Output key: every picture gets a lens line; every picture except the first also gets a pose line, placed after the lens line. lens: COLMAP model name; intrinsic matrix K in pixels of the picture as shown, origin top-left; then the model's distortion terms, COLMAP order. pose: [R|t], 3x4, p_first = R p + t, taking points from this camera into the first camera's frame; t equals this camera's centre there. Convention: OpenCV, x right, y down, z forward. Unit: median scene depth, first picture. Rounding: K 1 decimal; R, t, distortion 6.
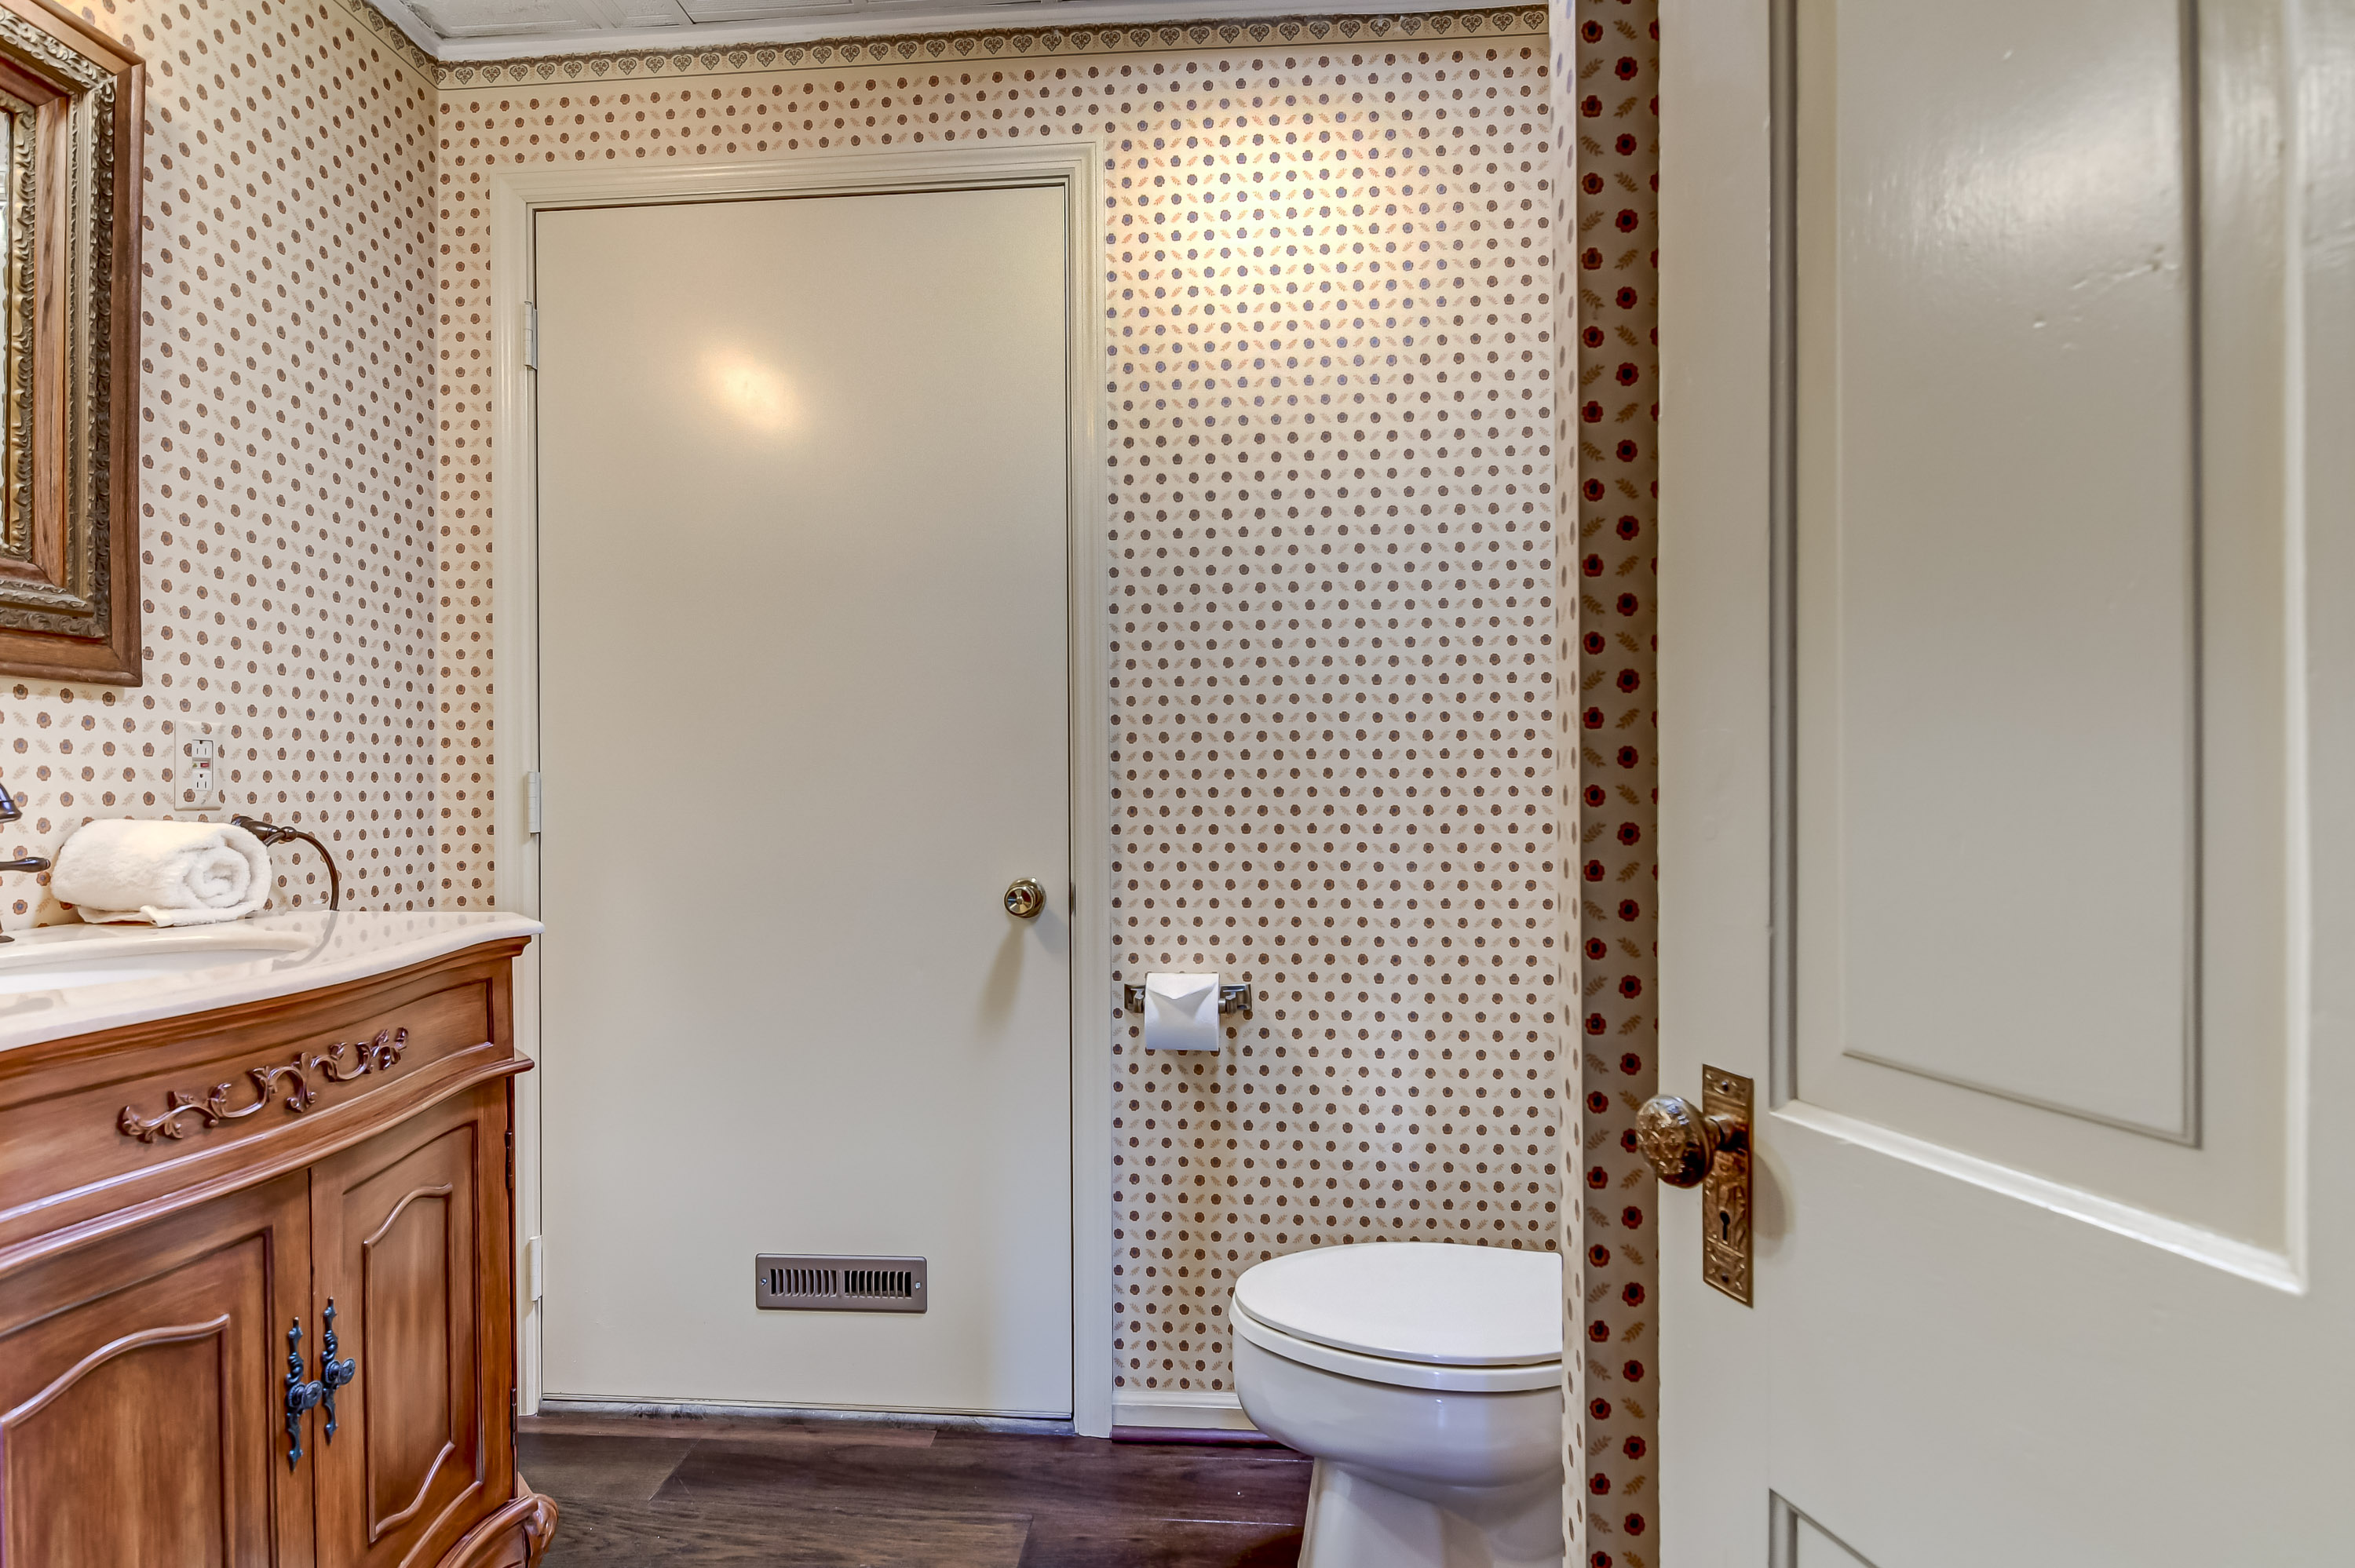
lens RADIAL K [[1205.0, 0, 1149.8], [0, 1205.0, 798.3], [0, 0, 1]] dist [0.038227, -0.022869]
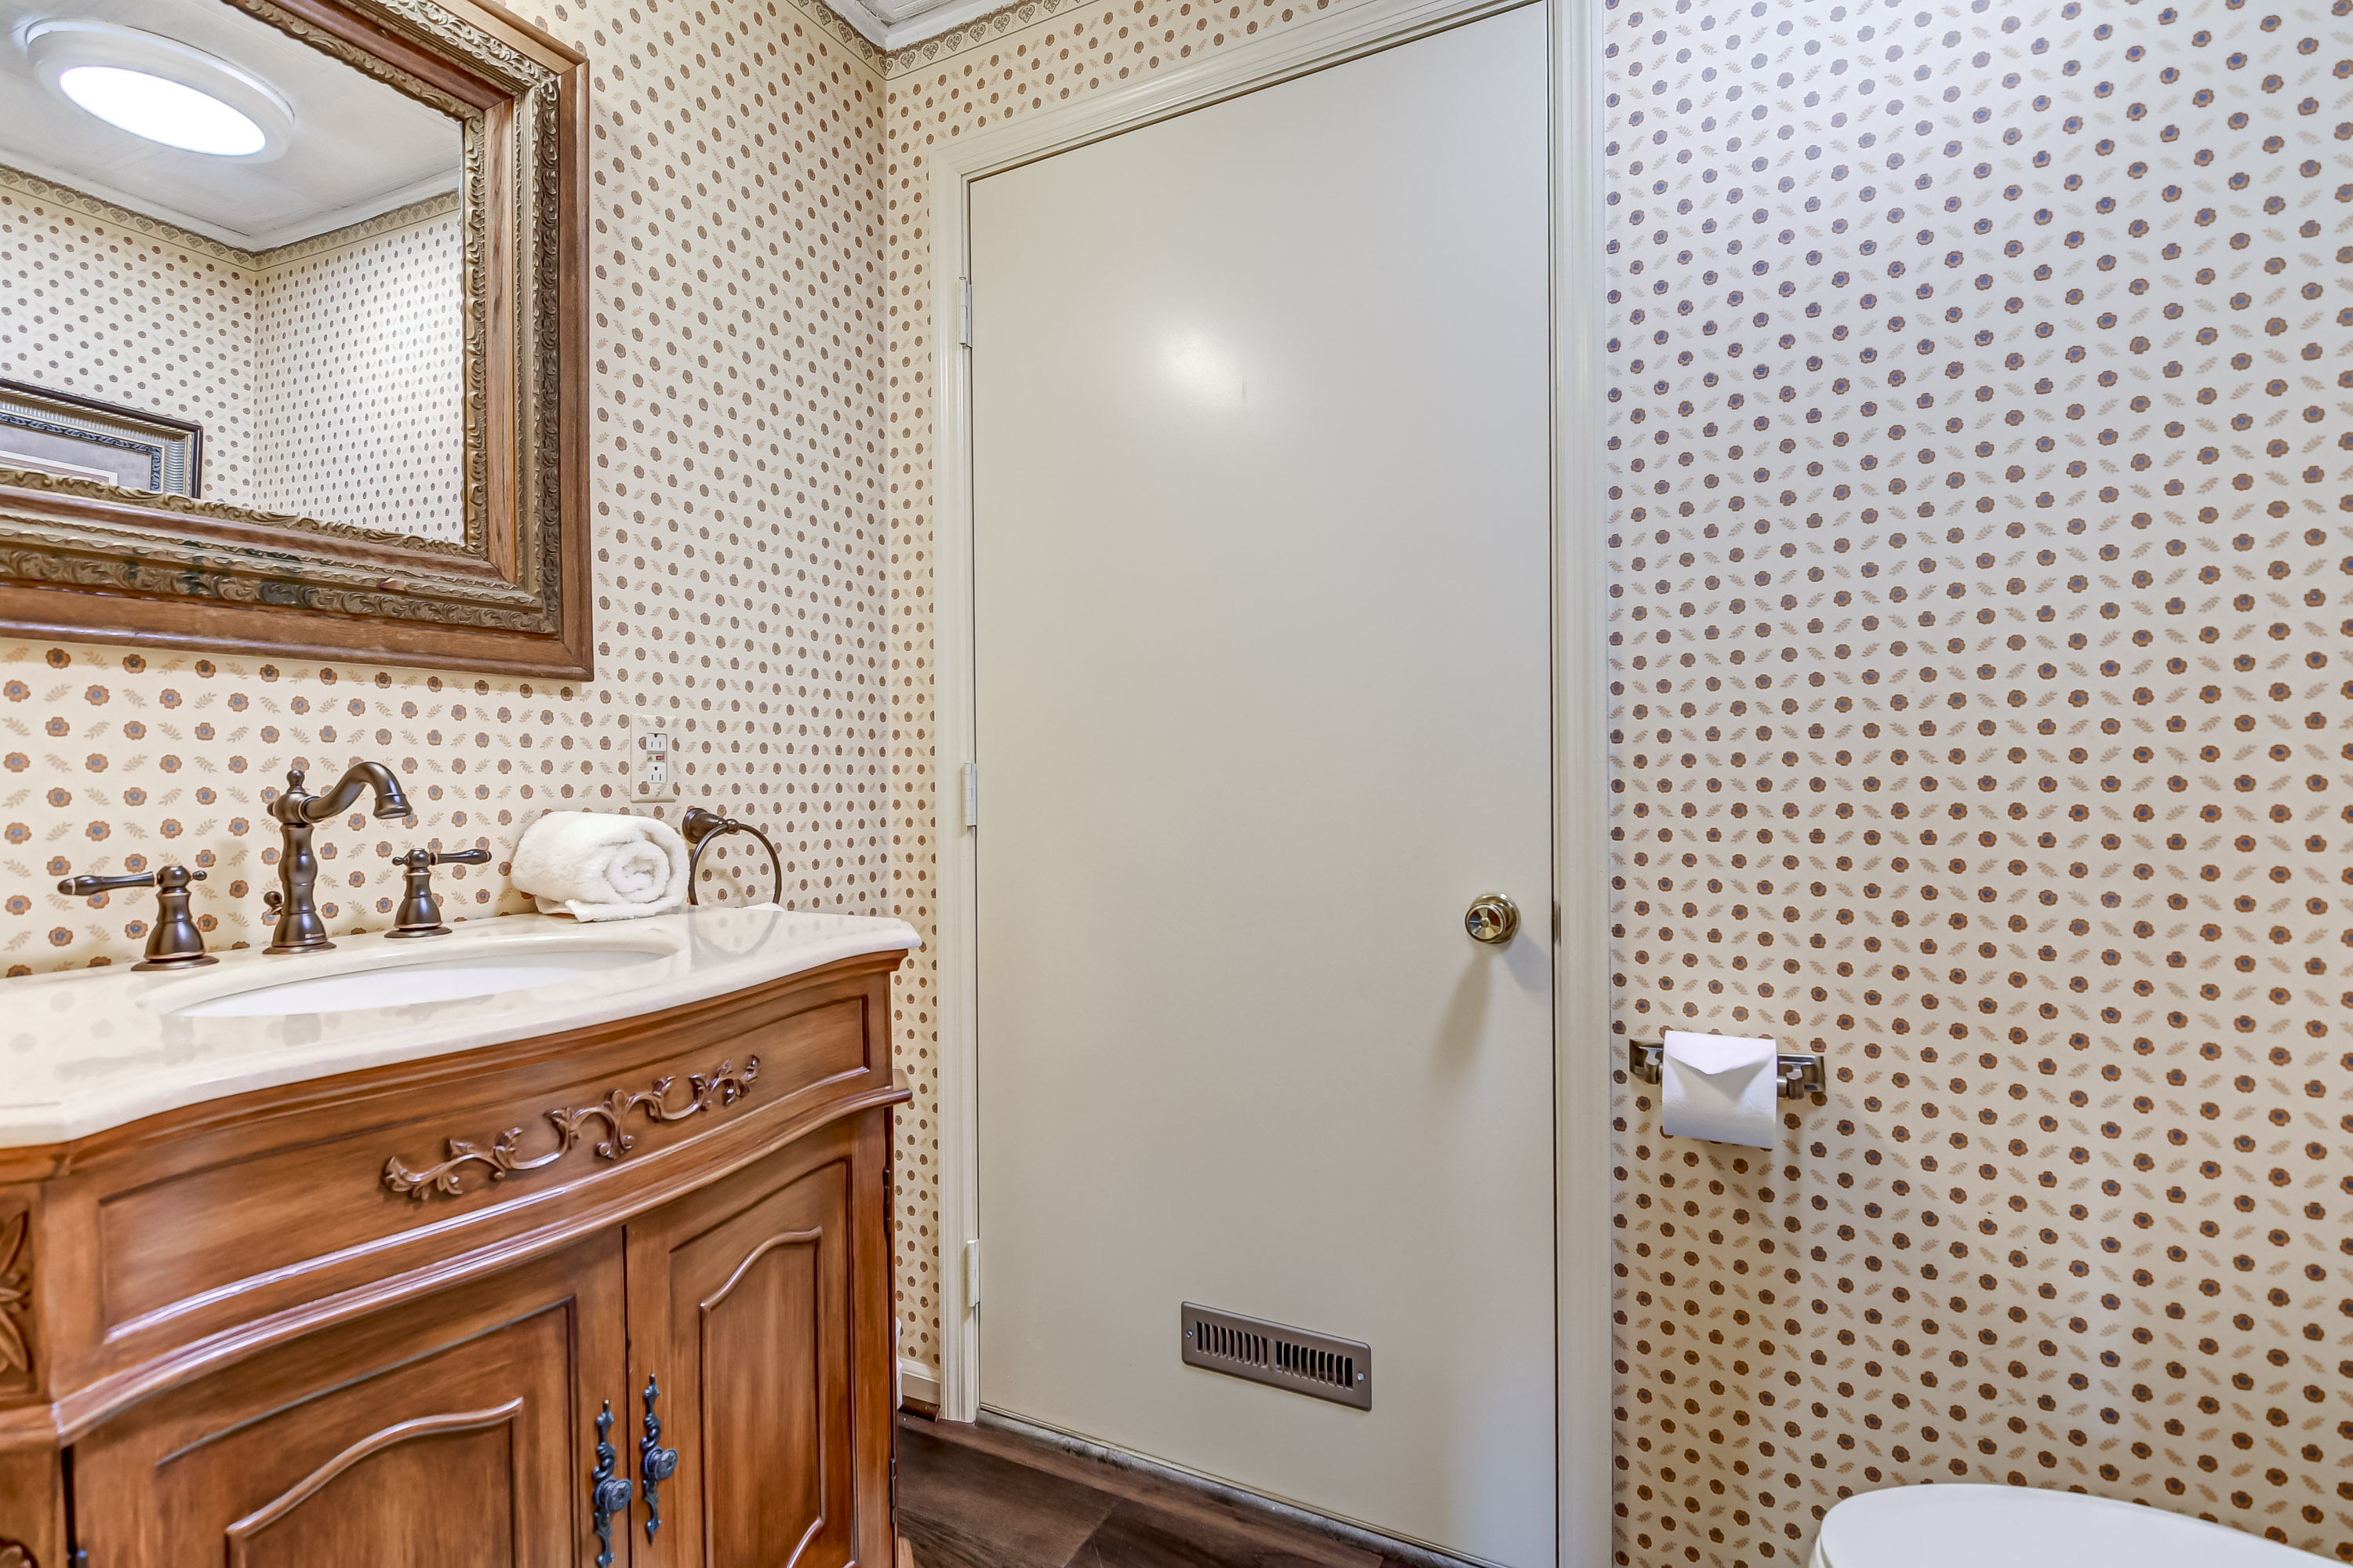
lens RADIAL K [[1125.1, 0, 1160.6], [0, 1125.1, 783.1], [0, 0, 1]] dist [0.004129, -0.006605]
pose [[0.923211, 0.000121, -0.384293, -0.023957], [-0.001657, 0.999992, -0.003668, -0.003215], [0.384290, 0.004023, 0.923204, 0.266868]]
